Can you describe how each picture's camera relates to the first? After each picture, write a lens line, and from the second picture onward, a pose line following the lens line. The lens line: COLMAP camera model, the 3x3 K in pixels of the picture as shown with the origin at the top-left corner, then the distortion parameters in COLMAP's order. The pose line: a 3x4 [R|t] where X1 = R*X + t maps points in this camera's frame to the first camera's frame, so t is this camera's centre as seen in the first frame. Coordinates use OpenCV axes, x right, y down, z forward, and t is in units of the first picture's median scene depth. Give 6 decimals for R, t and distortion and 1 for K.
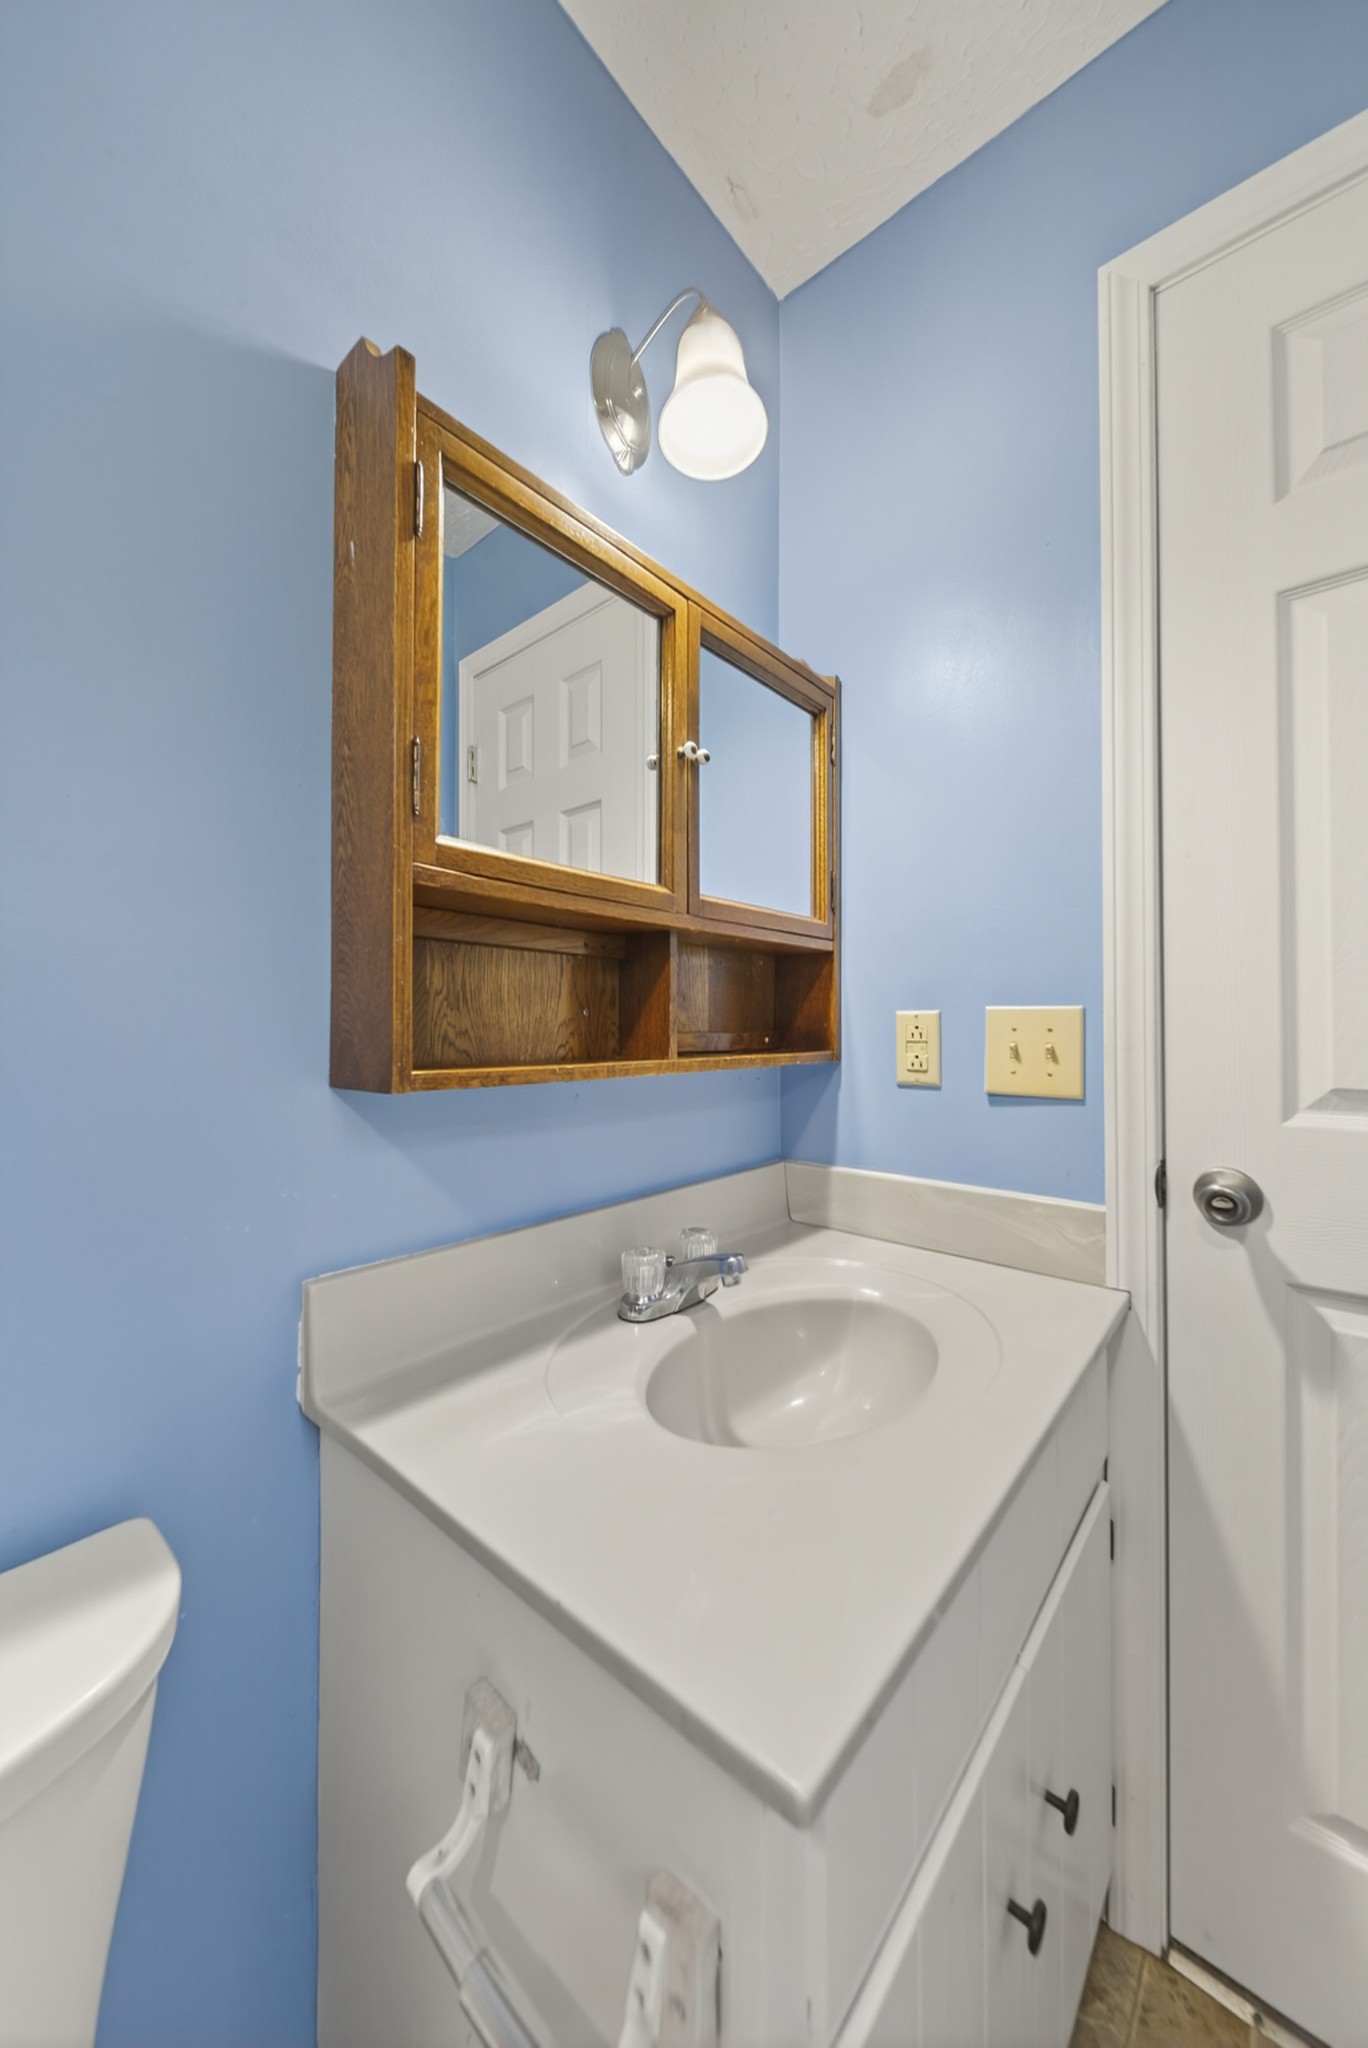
lens RADIAL K [[720.2, 0, 684.0], [0, 720.2, 1024.0], [0, 0, 1]] dist [0.000388, 0.000102]
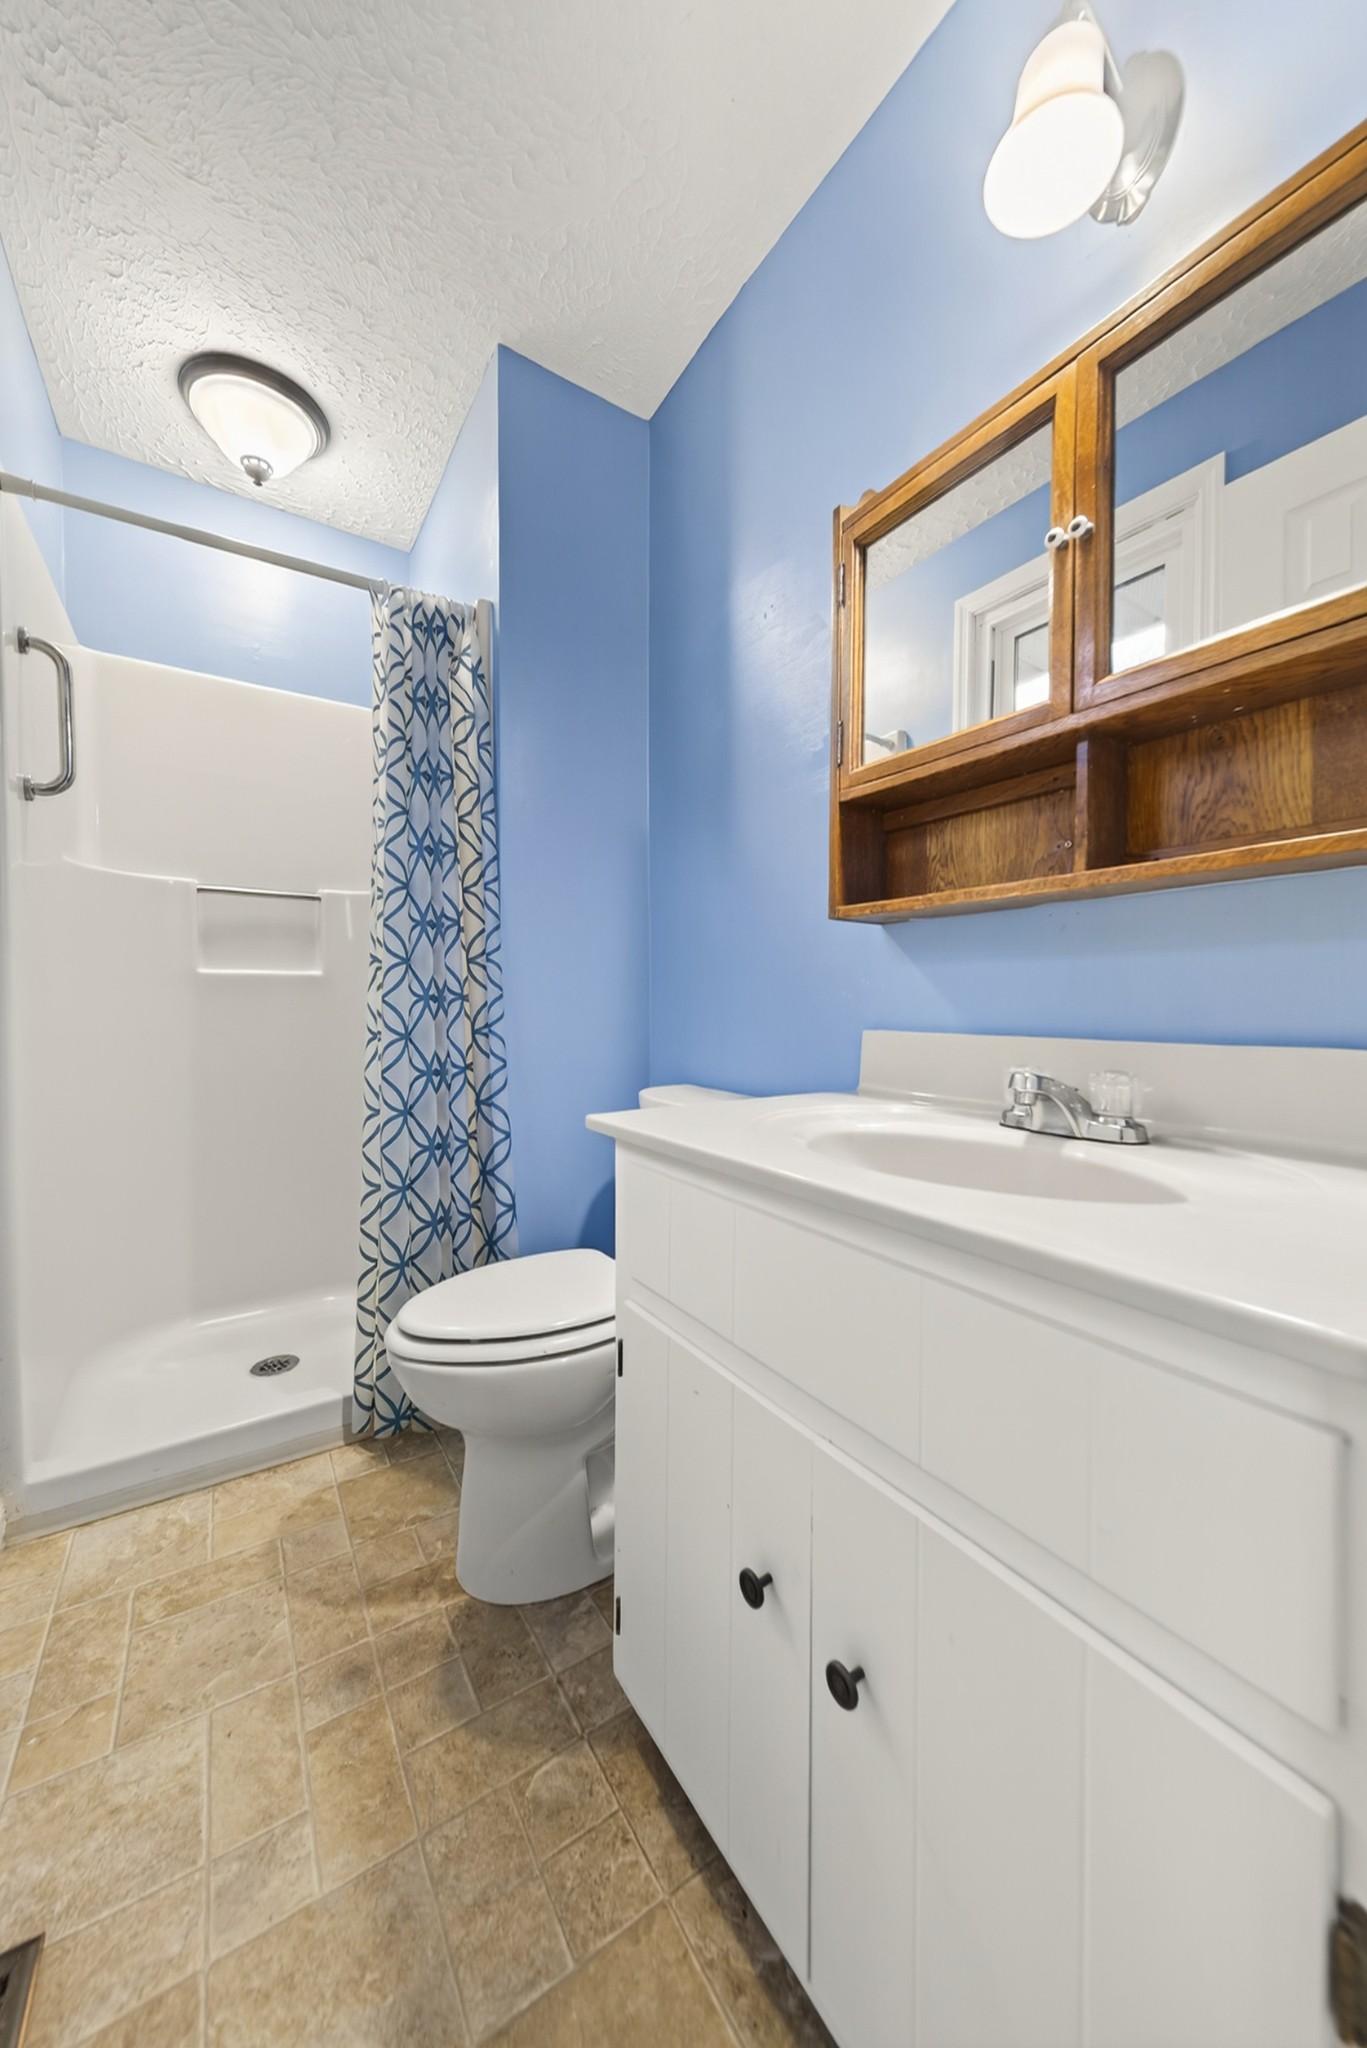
lens RADIAL K [[720.2, 0, 683.5], [0, 720.2, 1024.0], [0, 0, 1]] dist [0.000388, 0.000102]
pose [[-0.273664, 0.029003, -0.961388, 1.136241], [0.003706, 0.999570, 0.029099, 0.234034], [0.961818, 0.004401, -0.273654, 0.861589]]
